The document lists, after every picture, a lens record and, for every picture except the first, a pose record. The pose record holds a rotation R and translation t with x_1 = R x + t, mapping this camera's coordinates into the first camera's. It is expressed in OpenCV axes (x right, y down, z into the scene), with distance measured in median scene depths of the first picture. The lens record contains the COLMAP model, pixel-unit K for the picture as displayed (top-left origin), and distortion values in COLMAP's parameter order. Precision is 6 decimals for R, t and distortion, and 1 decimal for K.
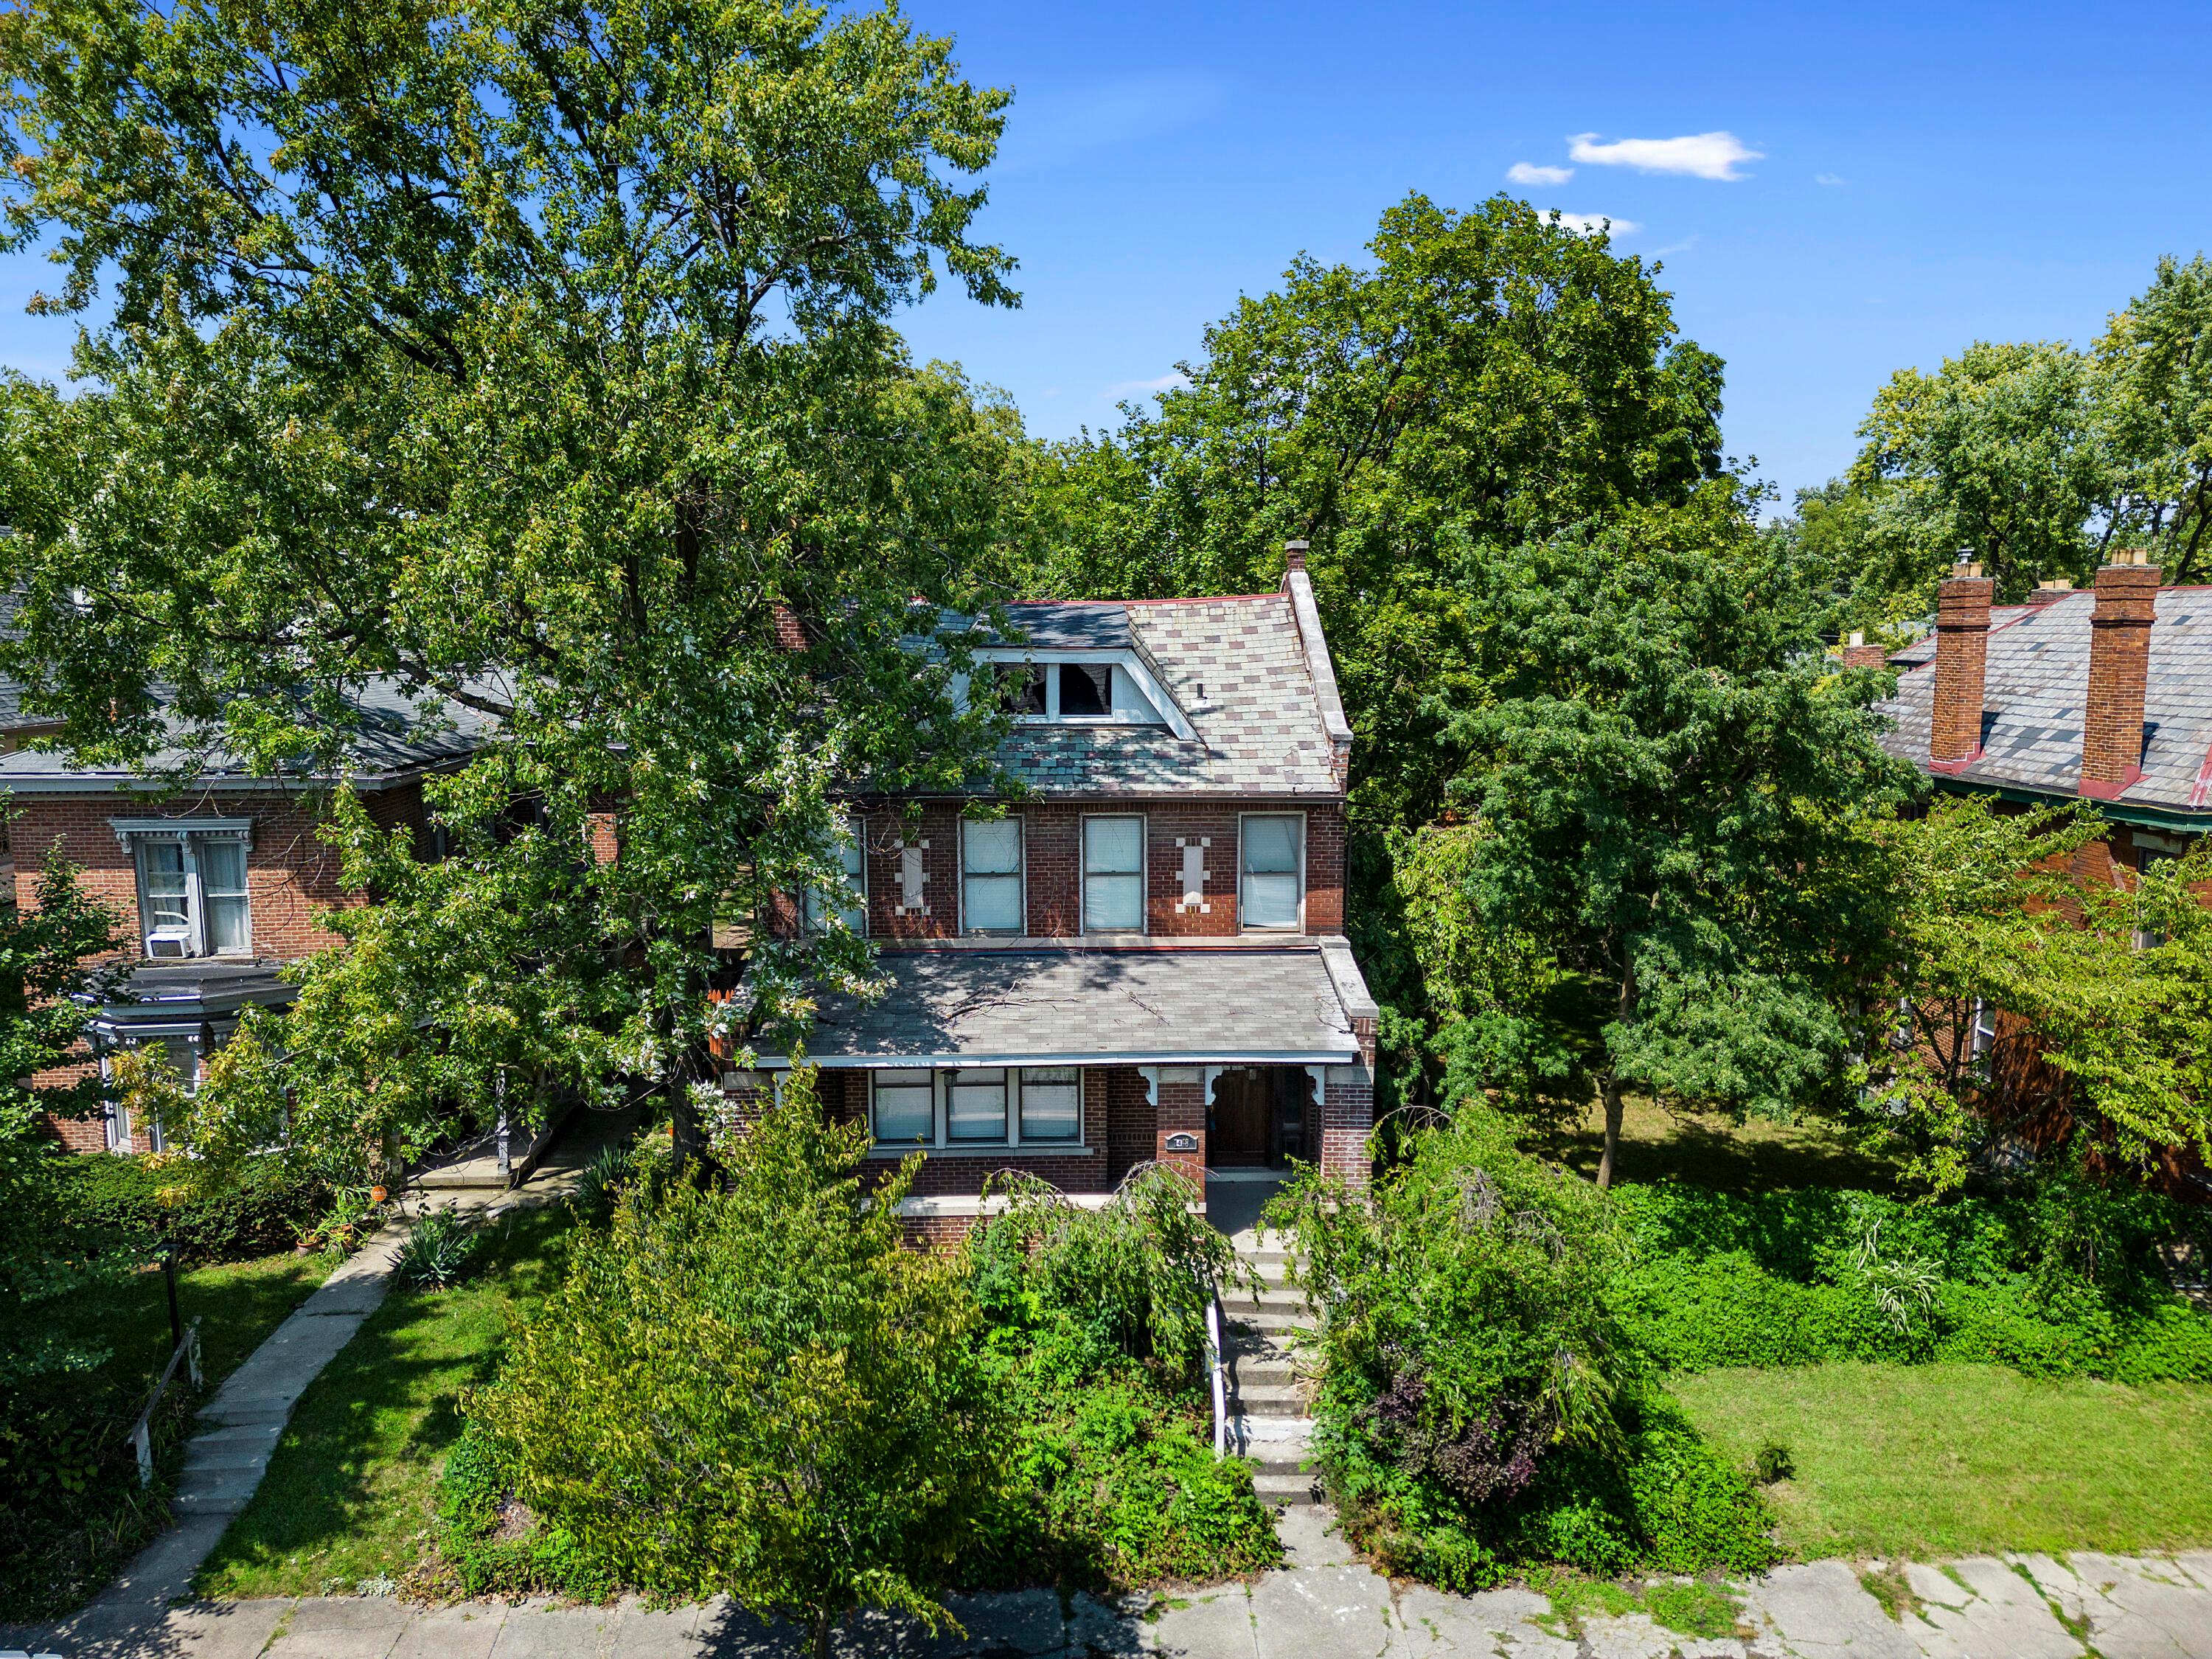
lens RADIAL K [[1488.3, 0, 1106.0], [0, 1488.3, 829.5], [0, 0, 1]] dist [0.038744, -0.000454]
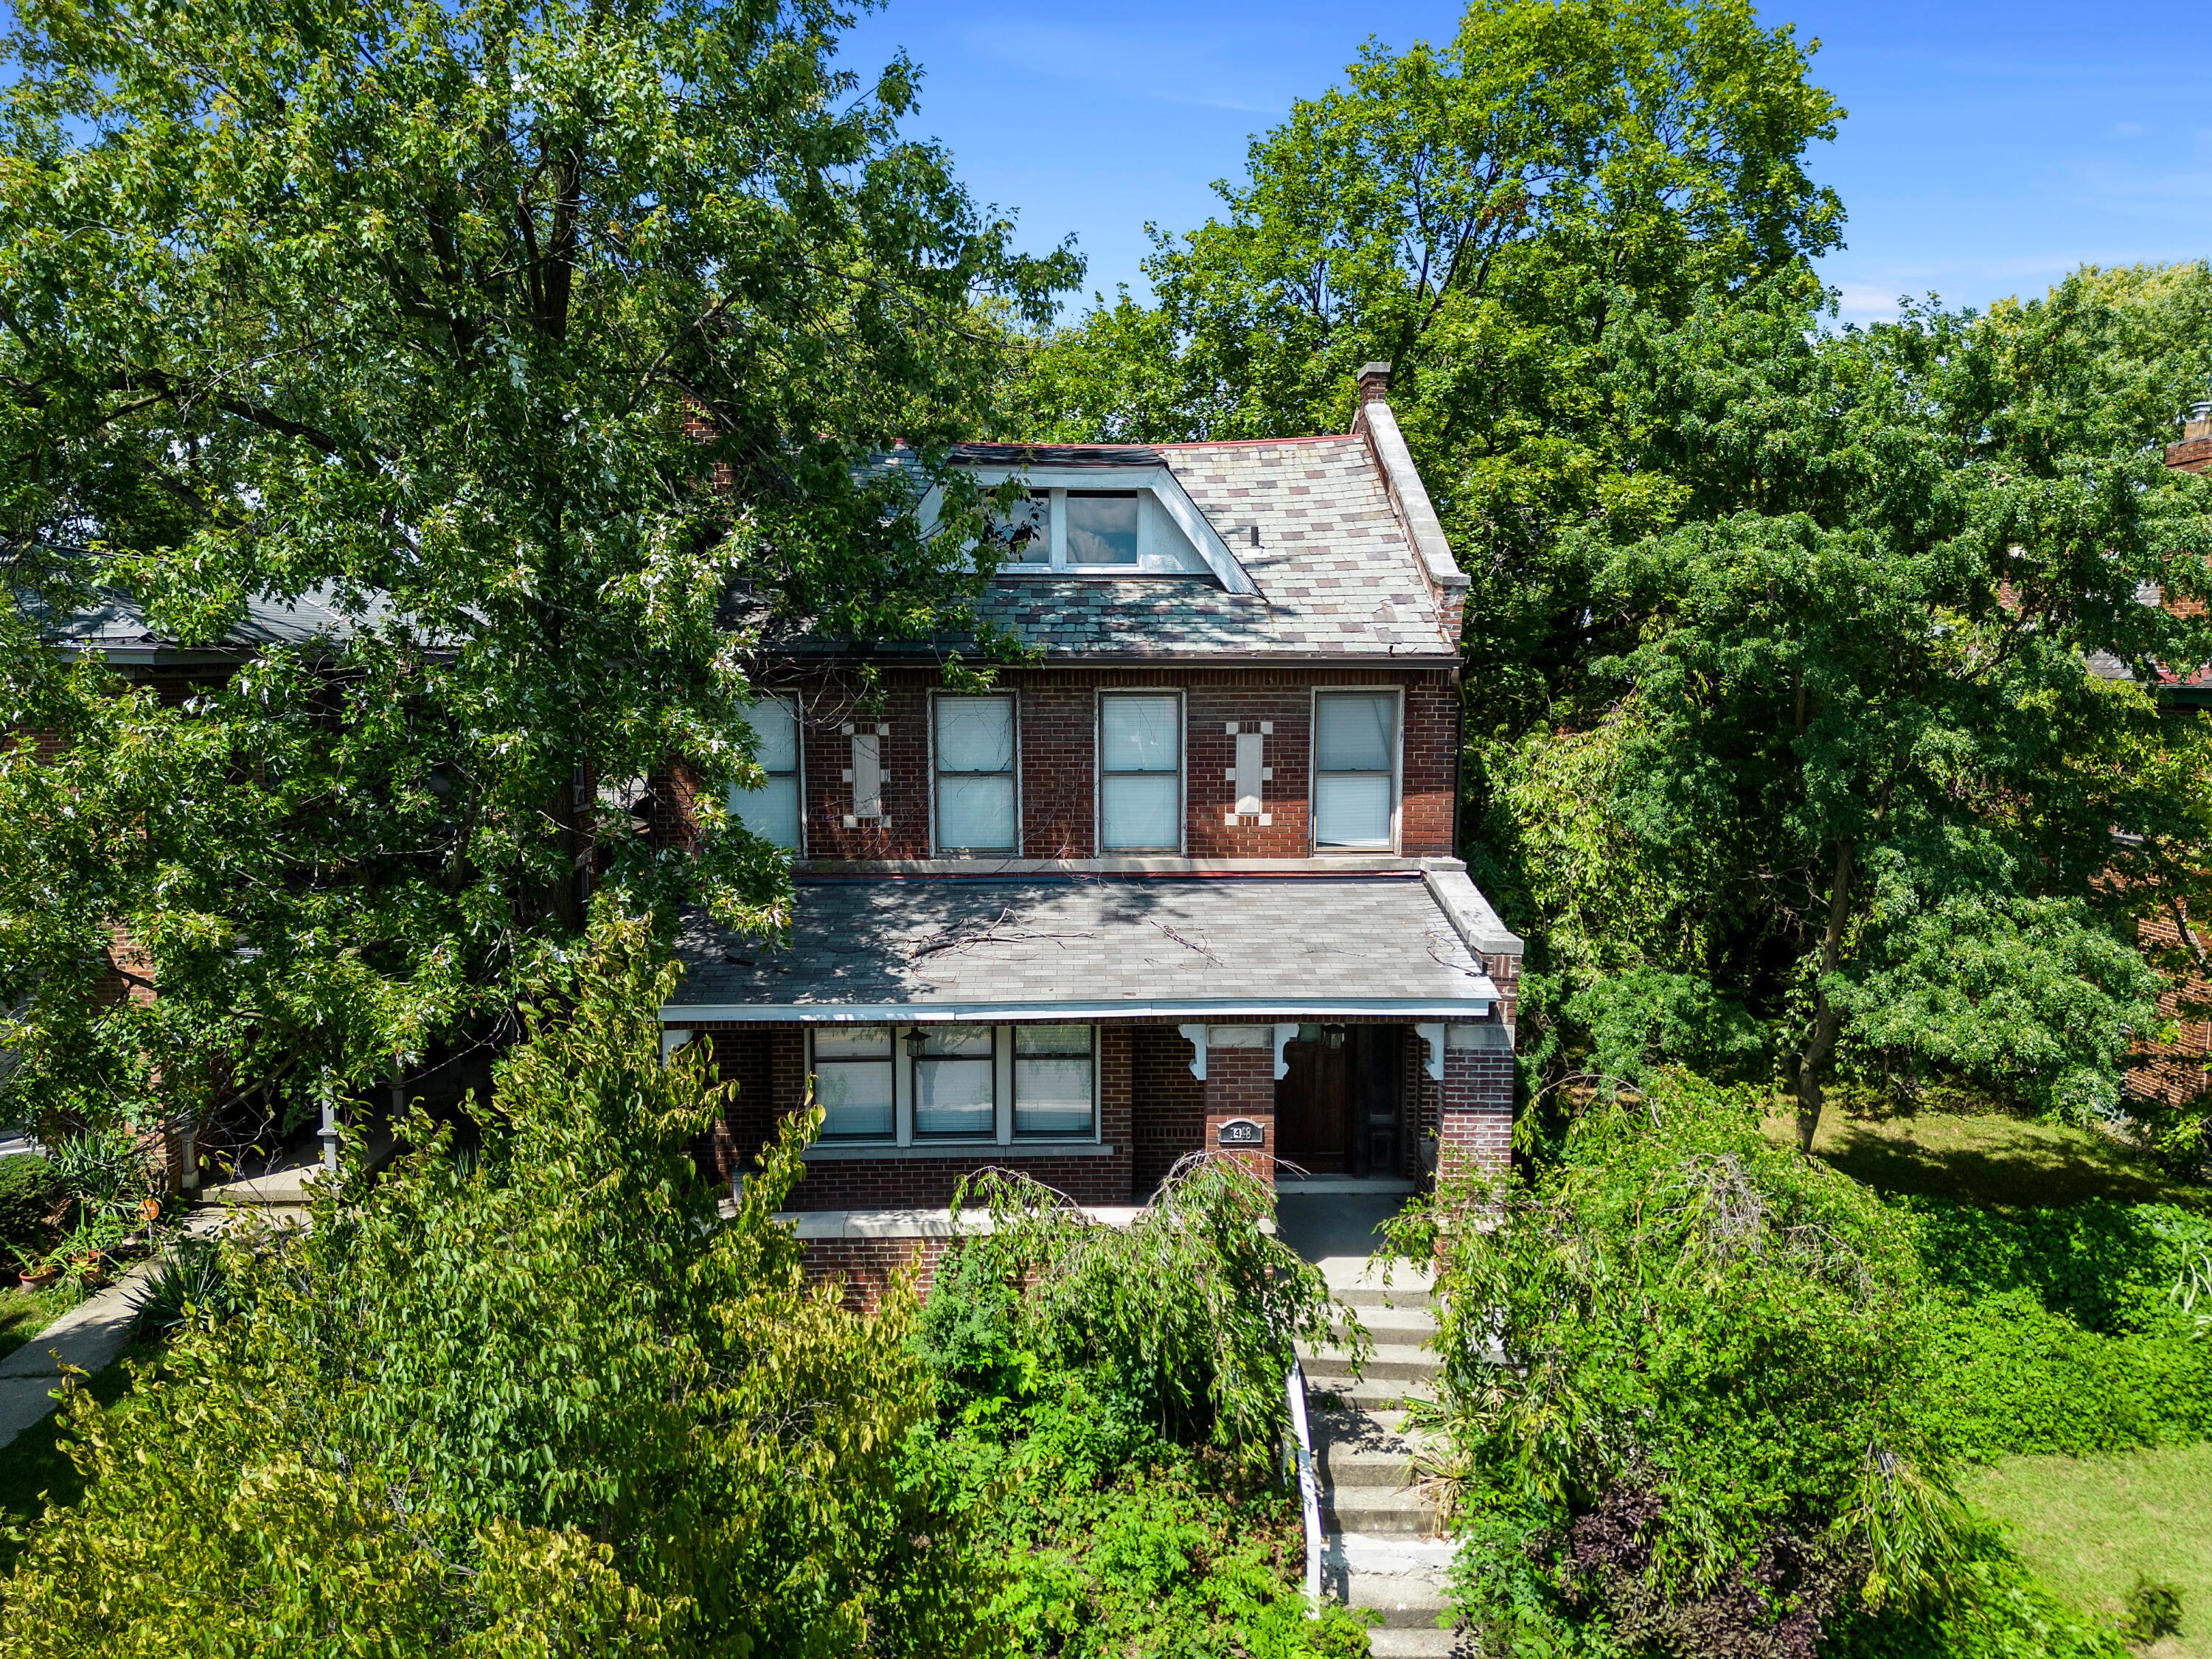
lens RADIAL K [[1540.2, 0, 1106.0], [0, 1540.2, 829.5], [0, 0, 1]] dist [0.069104, -0.068007]
pose [[0.999992, -0.000413, -0.003864, -0.009941], [0.000362, 0.999916, -0.012948, 0.073332], [0.003869, 0.012947, 0.999909, 0.257501]]
